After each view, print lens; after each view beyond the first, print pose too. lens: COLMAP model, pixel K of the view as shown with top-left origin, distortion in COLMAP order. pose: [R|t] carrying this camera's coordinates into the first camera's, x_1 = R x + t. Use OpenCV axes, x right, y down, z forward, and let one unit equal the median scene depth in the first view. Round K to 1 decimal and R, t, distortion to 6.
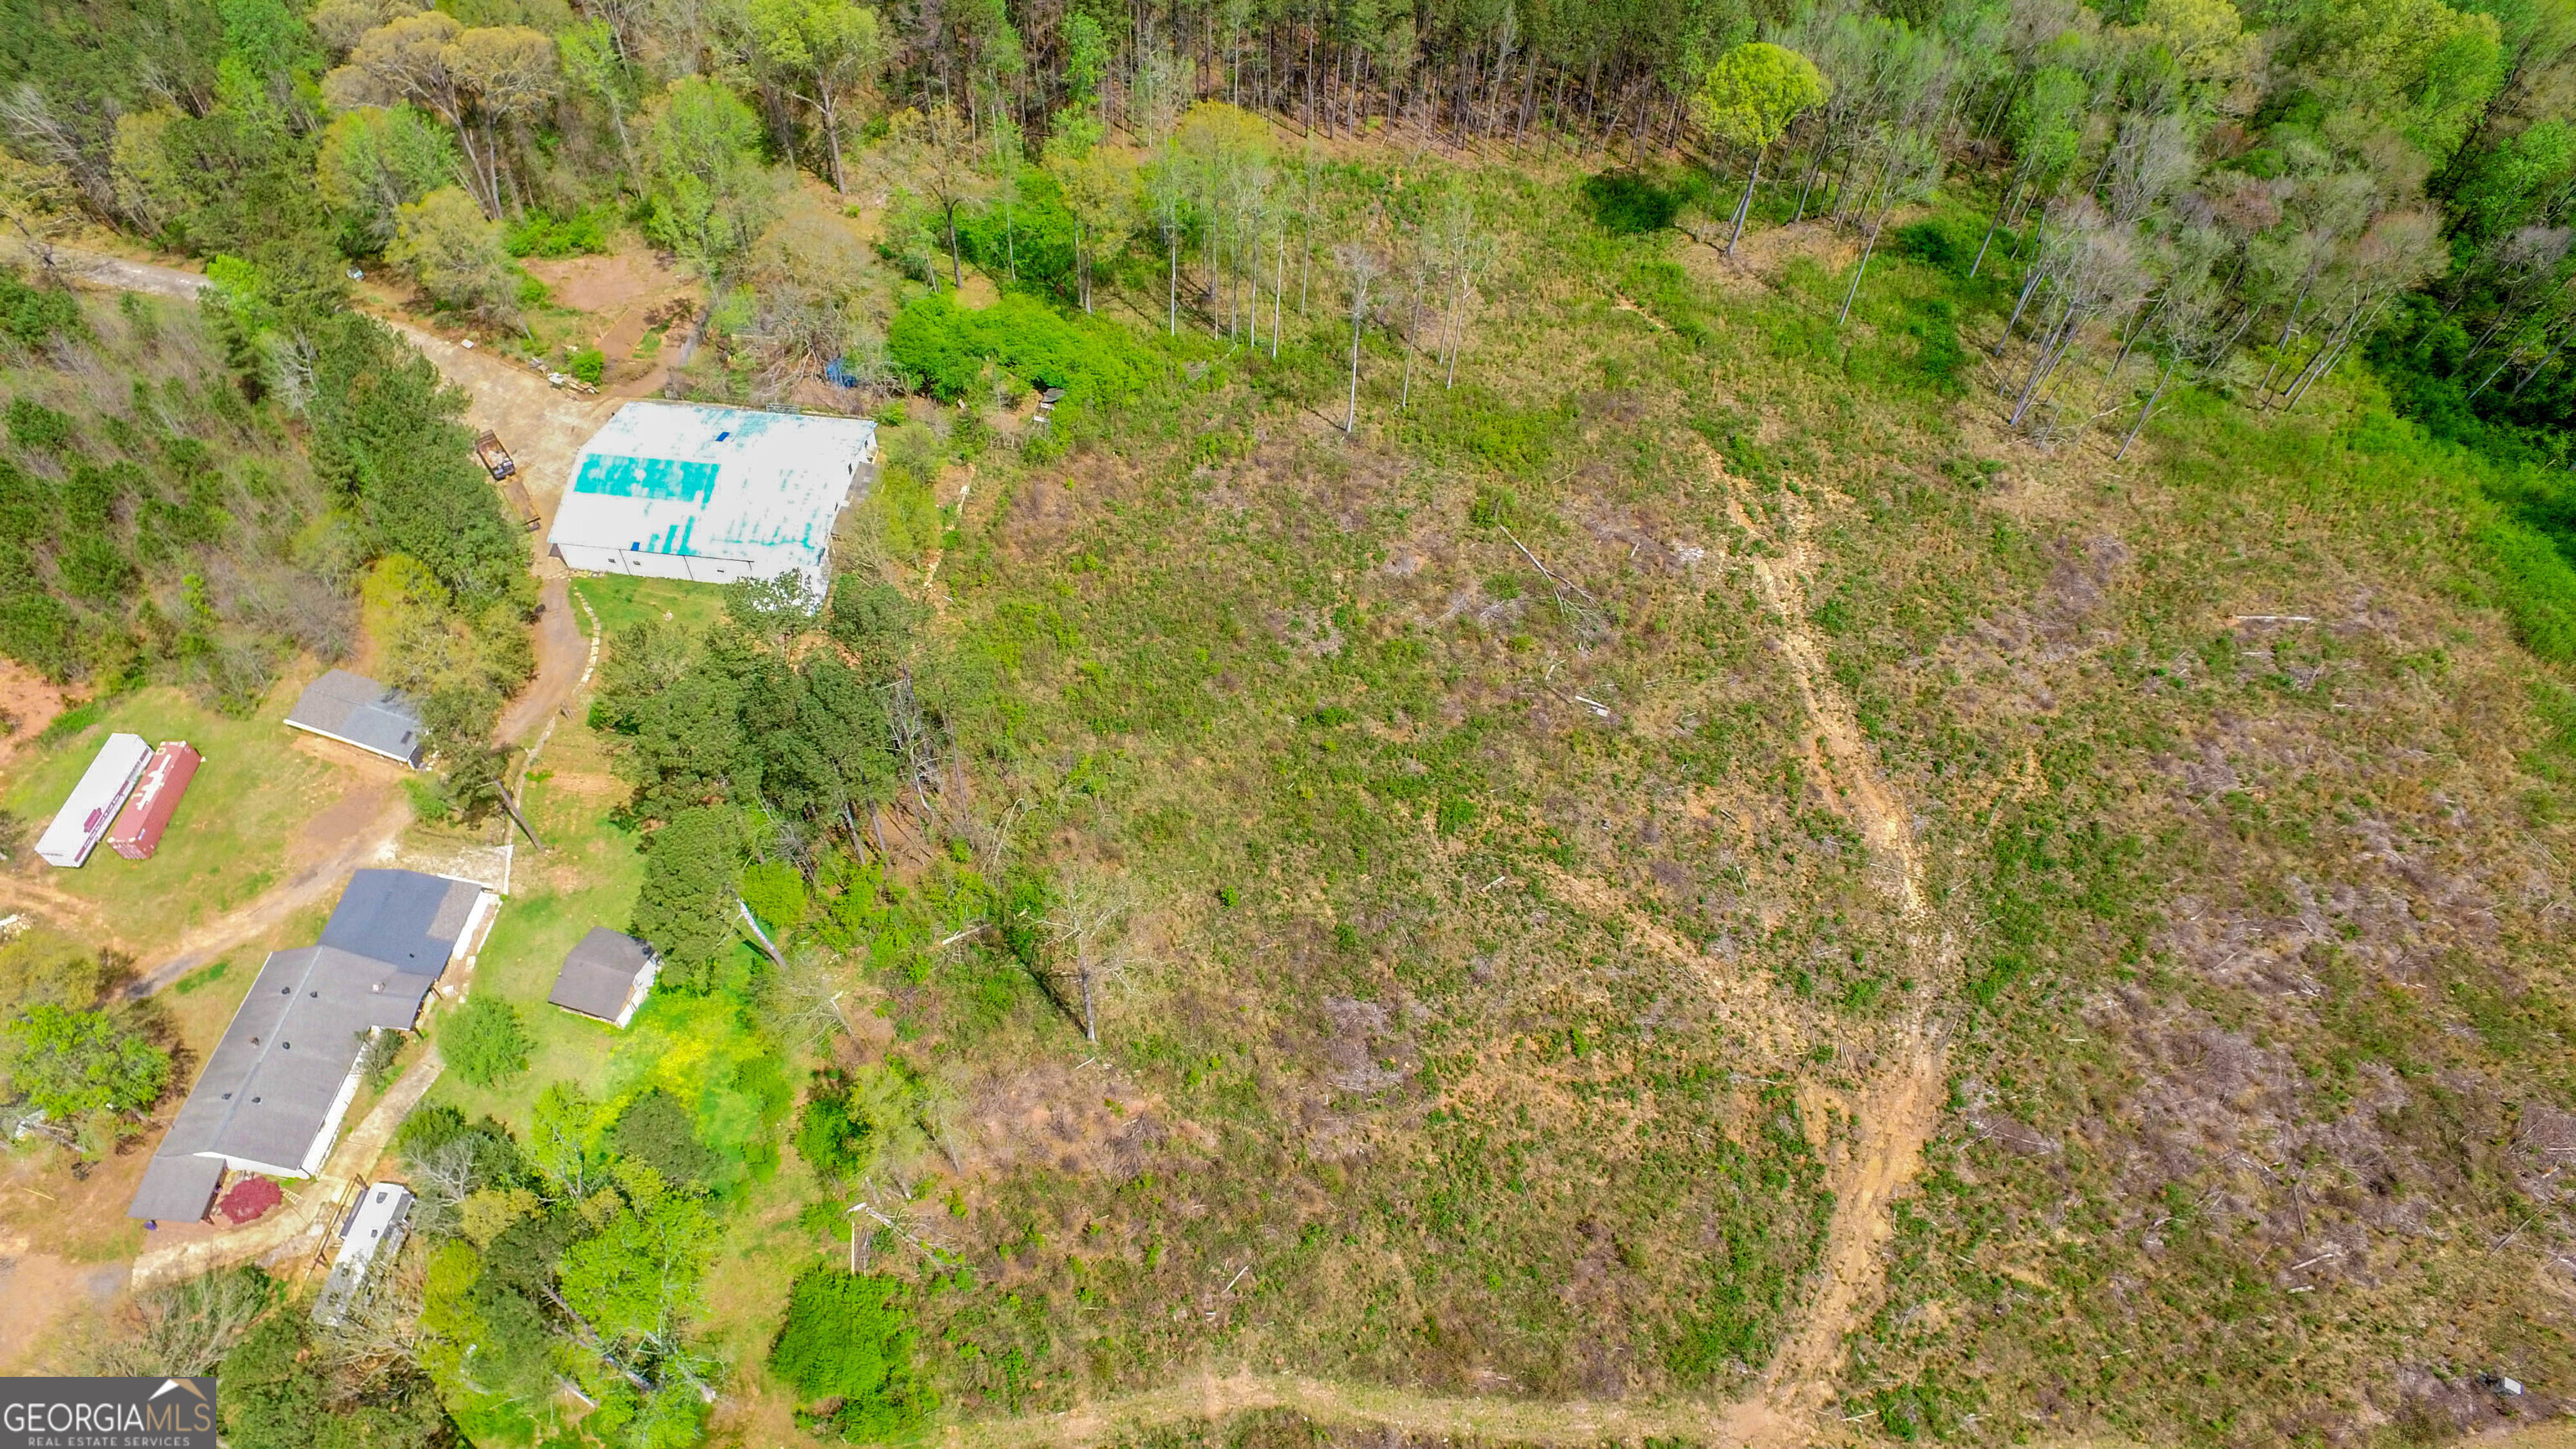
lens RADIAL K [[1498.5, 0, 1282.7], [0, 1498.5, 737.7], [0, 0, 1]] dist [-0.119812, 0.086747]
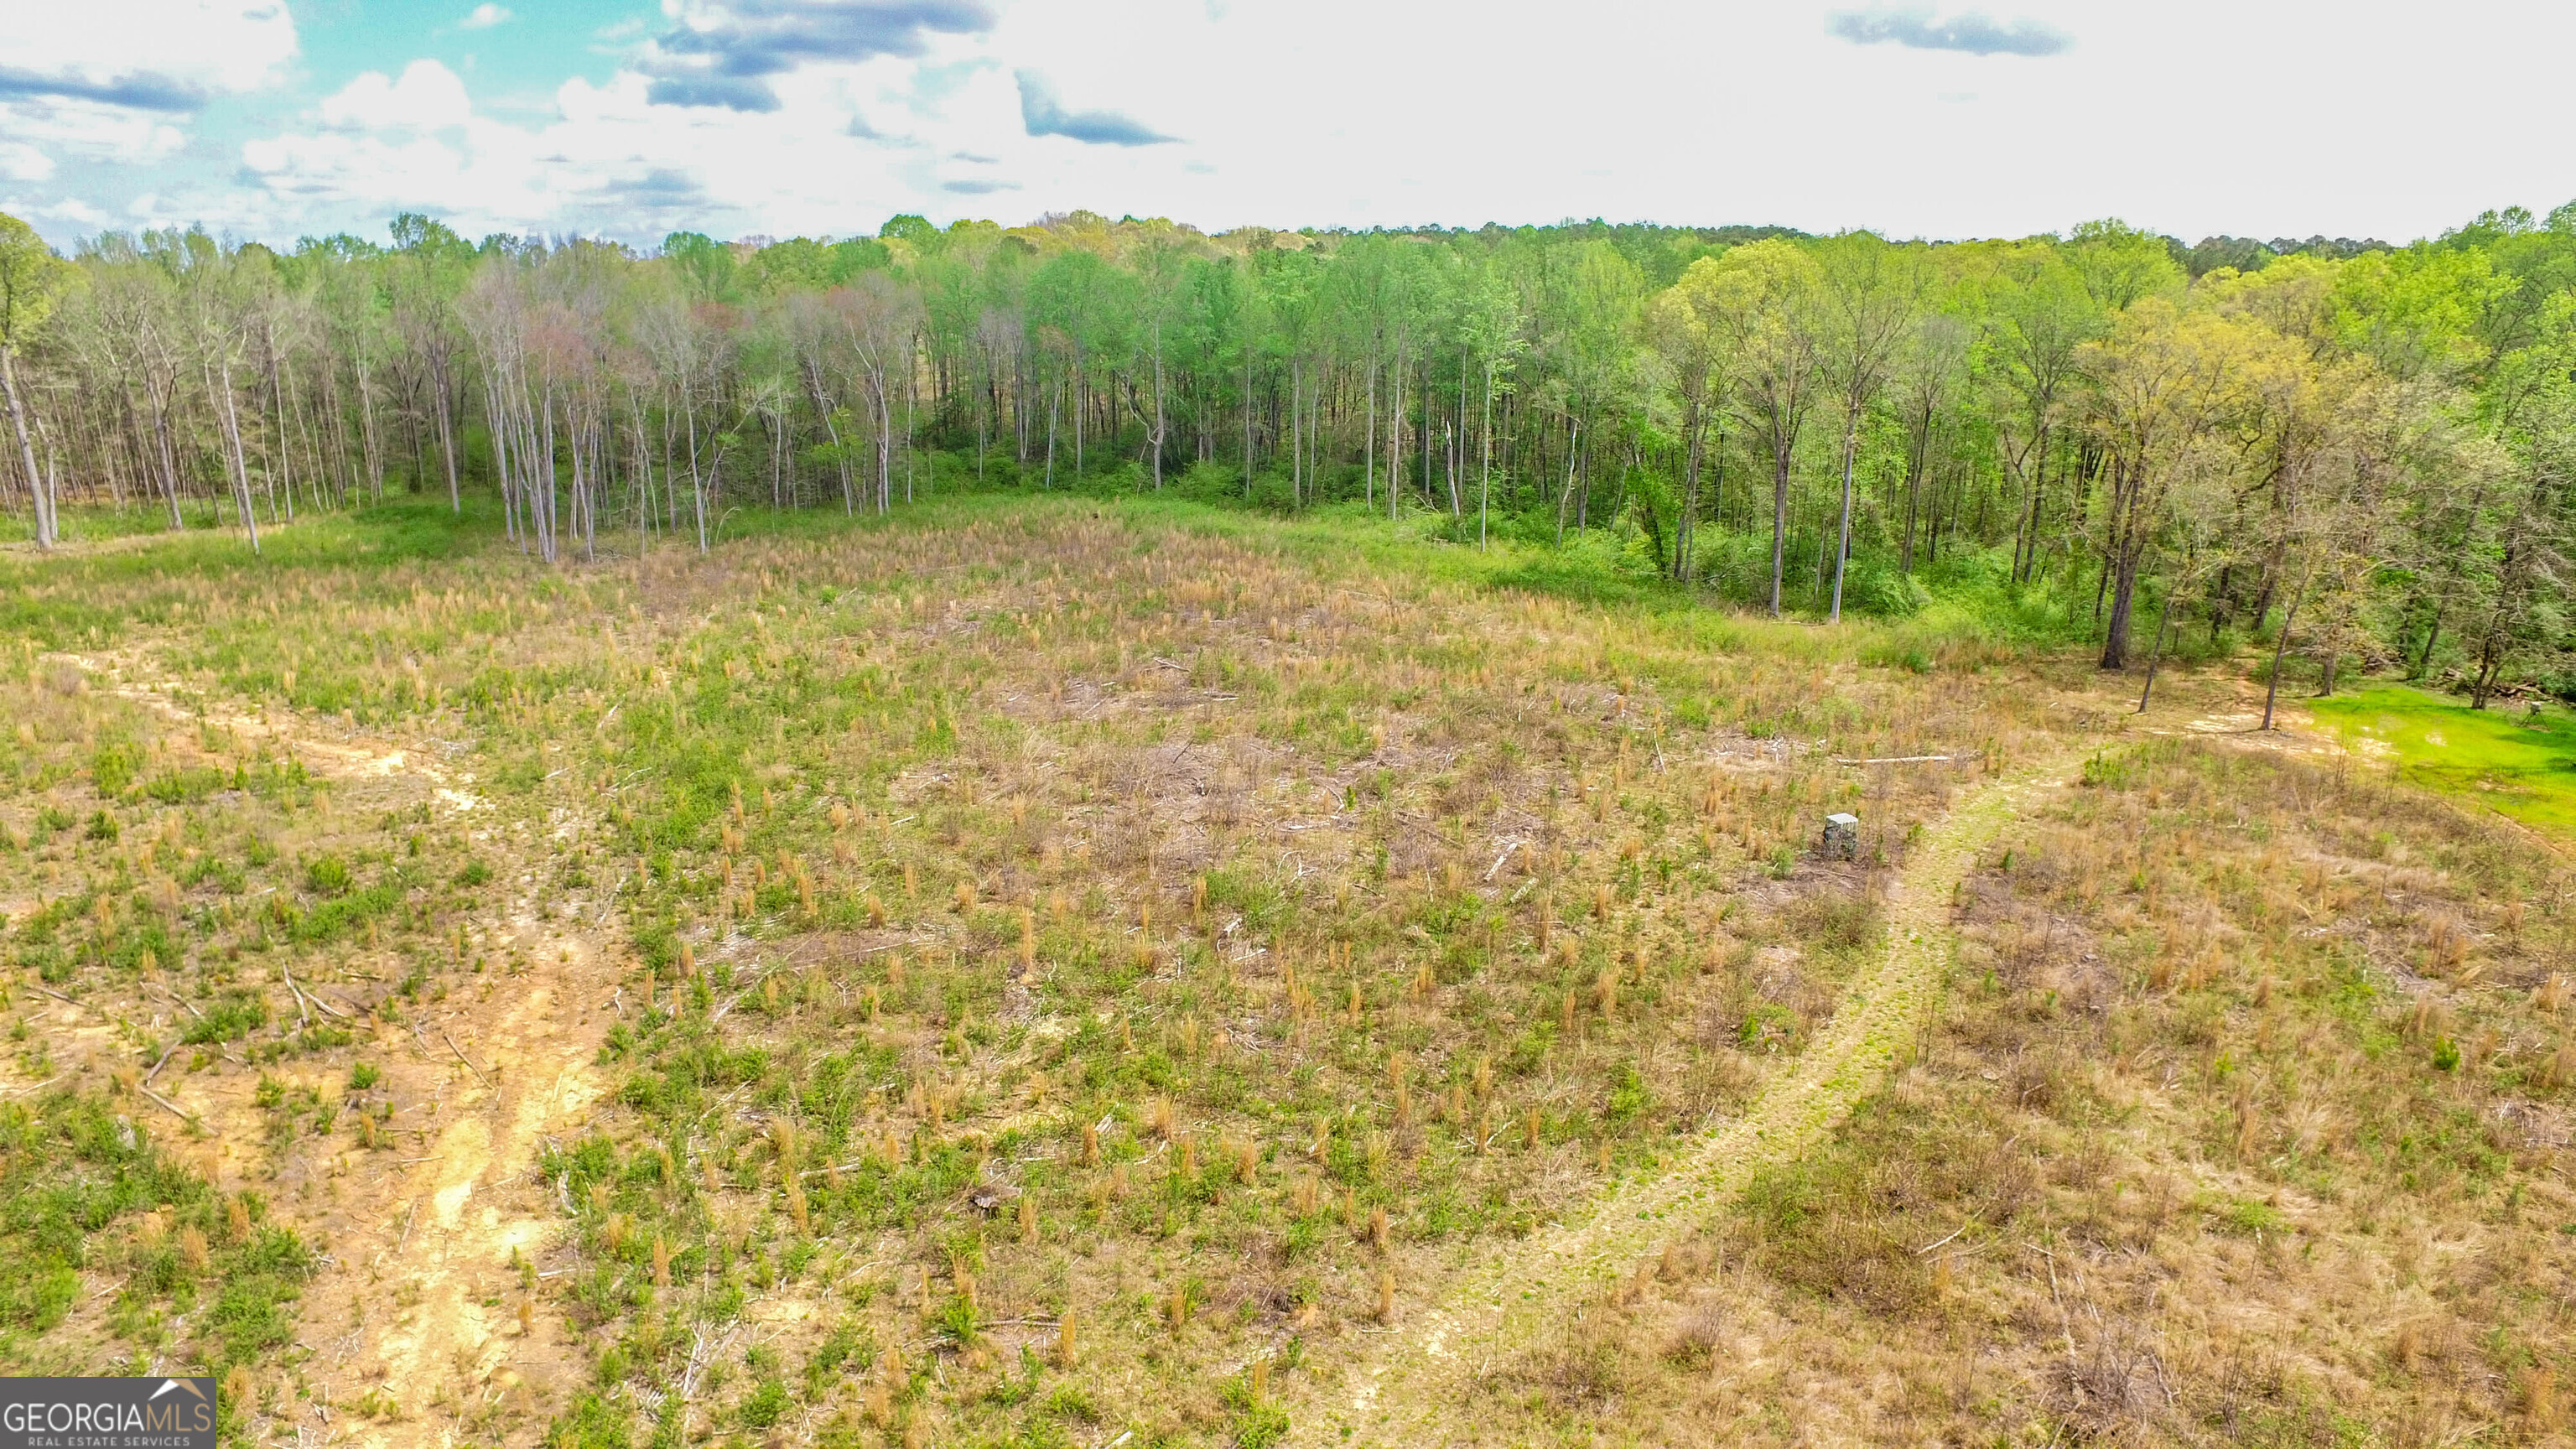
lens RADIAL K [[1498.5, 0, 1285.4], [0, 1498.5, 696.2], [0, 0, 1]] dist [-0.119812, 0.086747]
pose [[0.657591, -0.229290, 0.717635, 0.328783], [0.609438, 0.721897, -0.327796, 0.440290], [-0.442898, 0.652910, 0.614451, 0.691702]]
